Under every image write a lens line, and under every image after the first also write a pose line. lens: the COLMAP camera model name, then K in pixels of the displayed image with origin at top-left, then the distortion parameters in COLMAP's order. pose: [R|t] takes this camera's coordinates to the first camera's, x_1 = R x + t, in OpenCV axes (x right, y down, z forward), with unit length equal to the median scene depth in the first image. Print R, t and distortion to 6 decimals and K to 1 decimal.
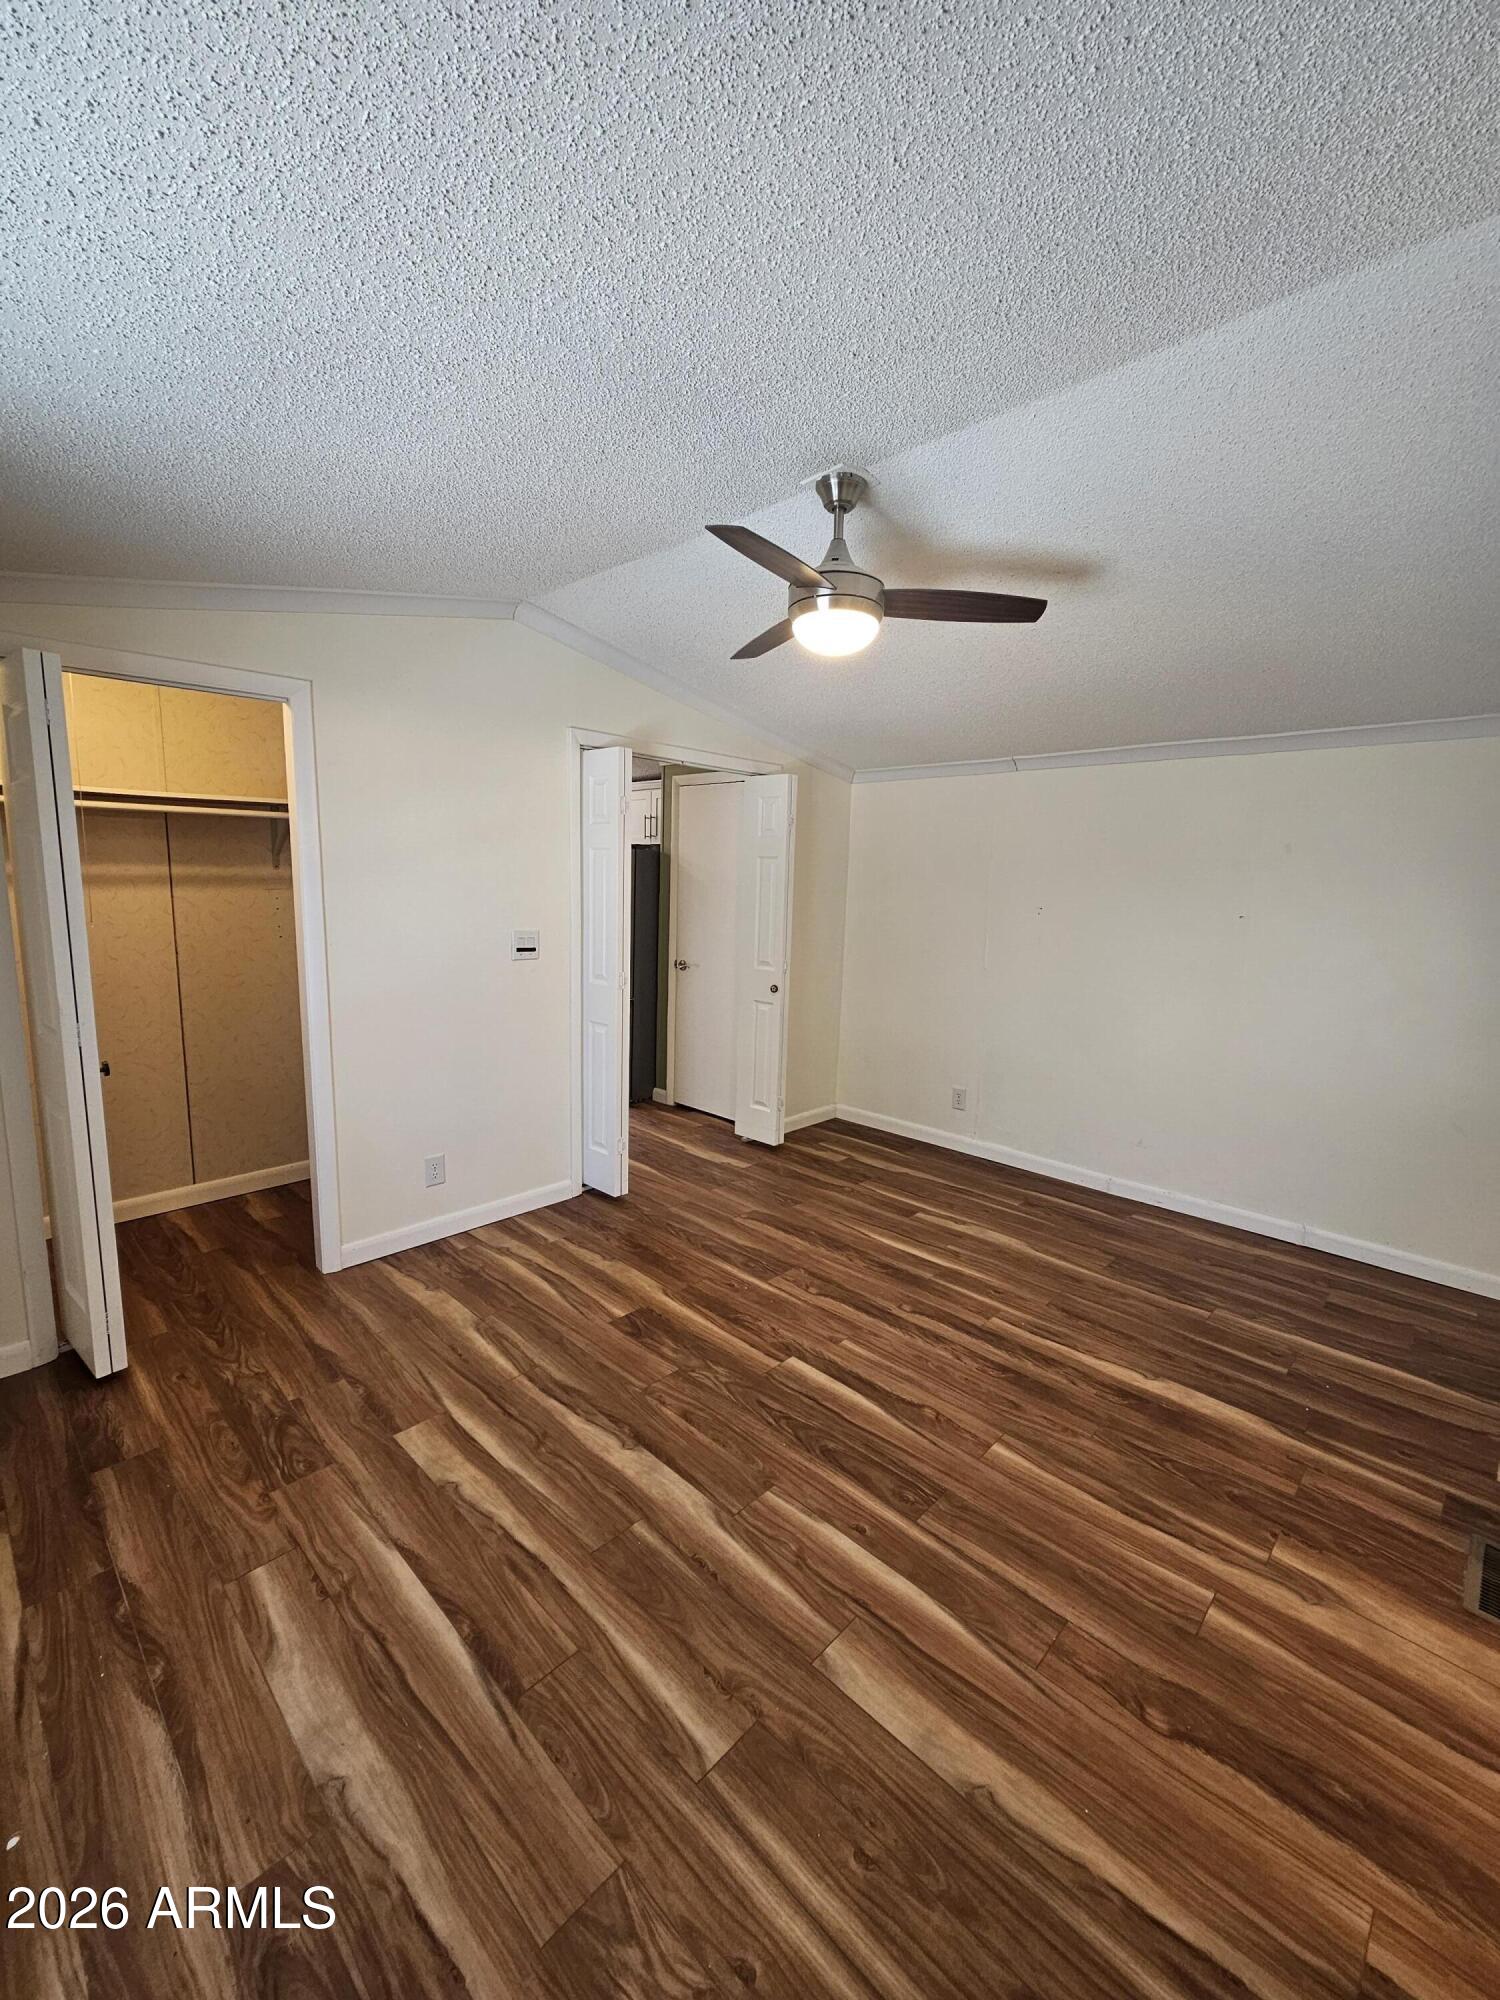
lens RADIAL K [[820.3, 0, 750.0], [0, 820.3, 1000.0], [0, 0, 1]] dist [0.000638, 0.000353]
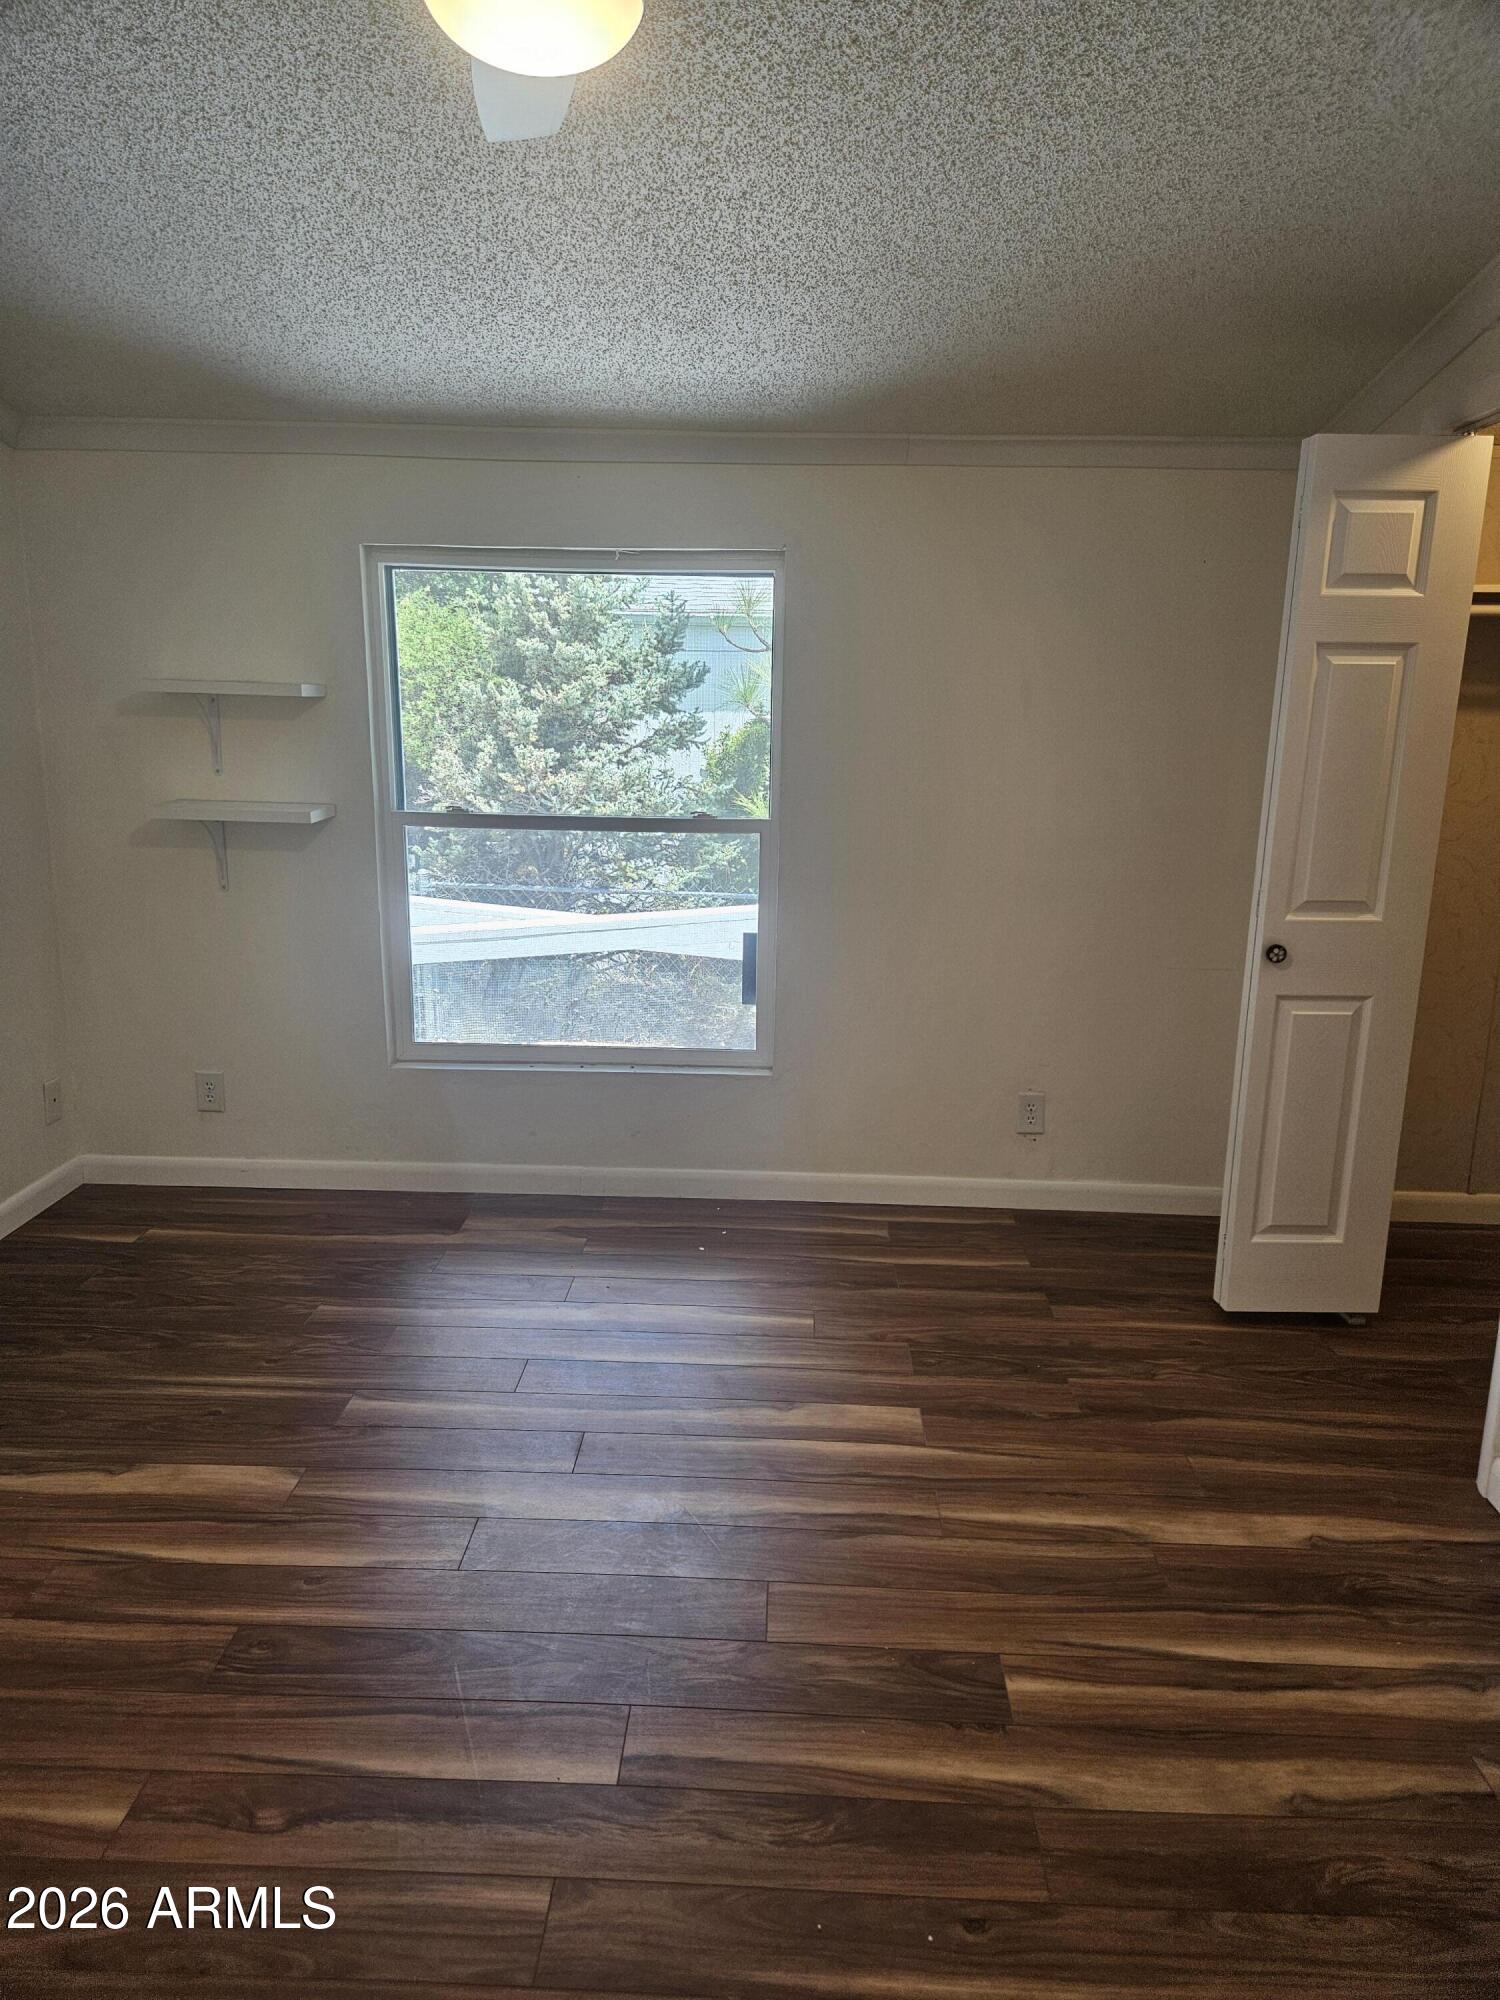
lens RADIAL K [[1336.9, 0, 747.6], [0, 1336.9, 999.6], [0, 0, 1]] dist [0.080446, -0.061422]
pose [[-0.739761, 0.114730, -0.663017, 0.405194], [-0.135097, 0.939966, 0.313389, -0.181845], [0.659168, 0.321404, -0.679850, 1.312902]]
